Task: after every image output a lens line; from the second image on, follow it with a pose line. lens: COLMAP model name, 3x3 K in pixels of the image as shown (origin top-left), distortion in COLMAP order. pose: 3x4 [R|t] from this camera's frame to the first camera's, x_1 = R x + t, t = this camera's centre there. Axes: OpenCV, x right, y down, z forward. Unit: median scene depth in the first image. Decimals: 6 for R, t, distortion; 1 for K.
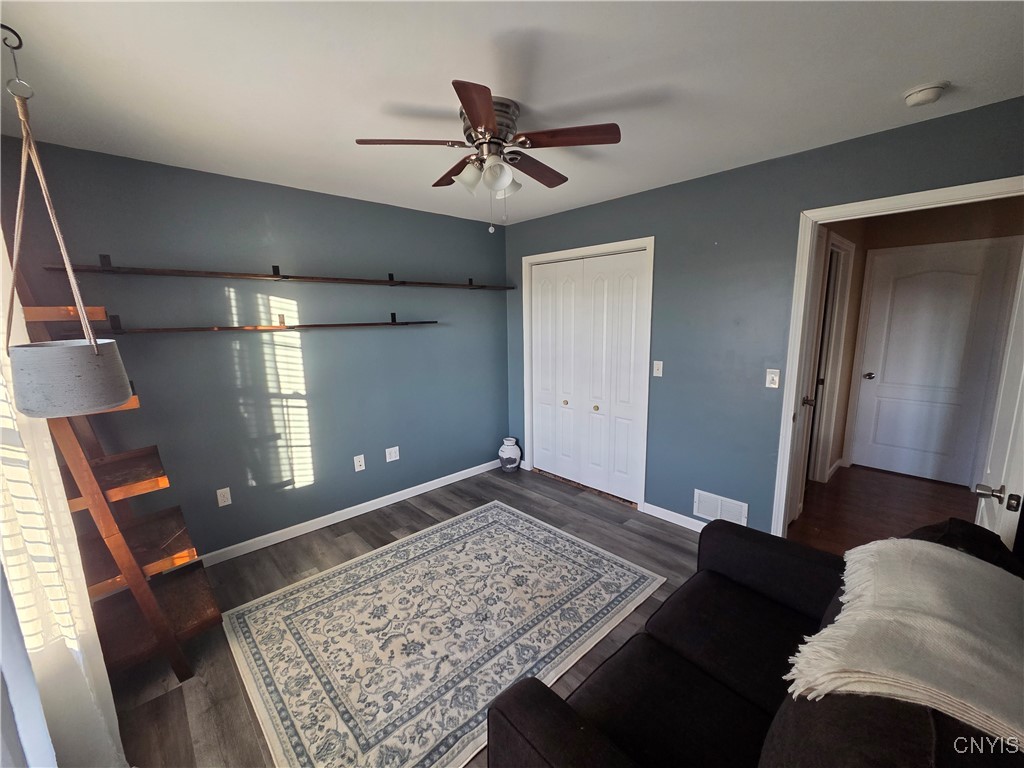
lens RADIAL K [[416.4, 0, 509.2], [0, 416.4, 381.3], [0, 0, 1]] dist [0.006425, -0.000633]
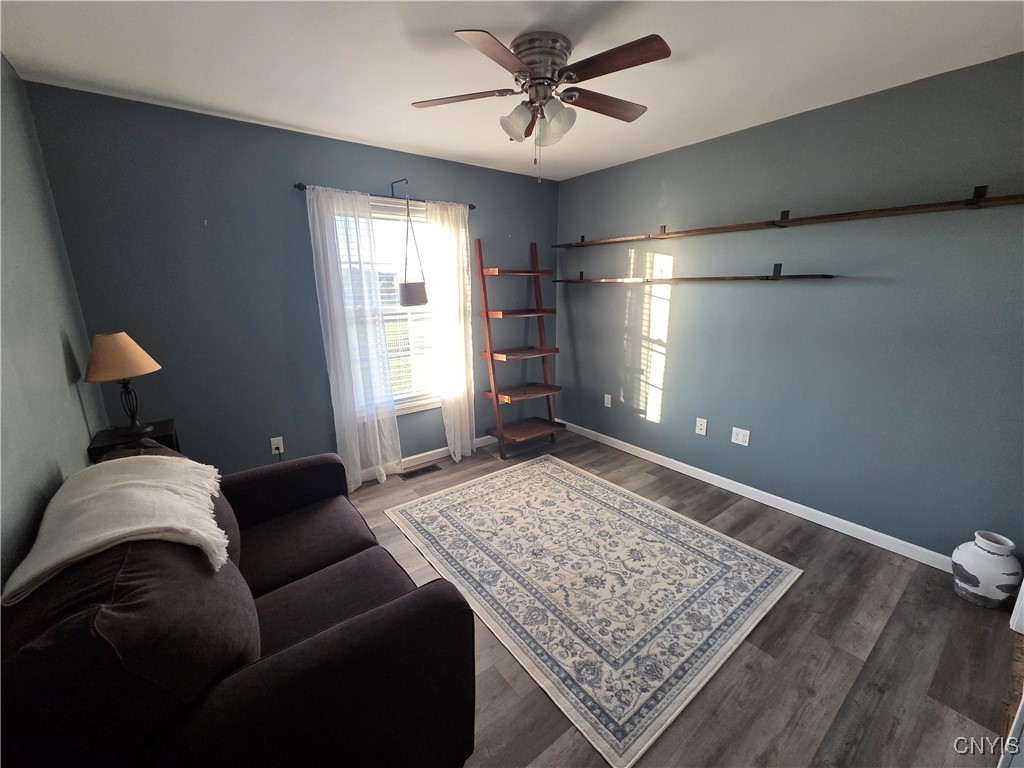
lens RADIAL K [[416.4, 0, 509.2], [0, 416.4, 381.3], [0, 0, 1]] dist [0.006425, -0.000633]
pose [[-0.101097, 0.244230, -0.964433, 0.680583], [-0.139681, 0.956313, 0.256816, -0.101906], [0.985022, 0.160676, -0.062566, 0.711658]]
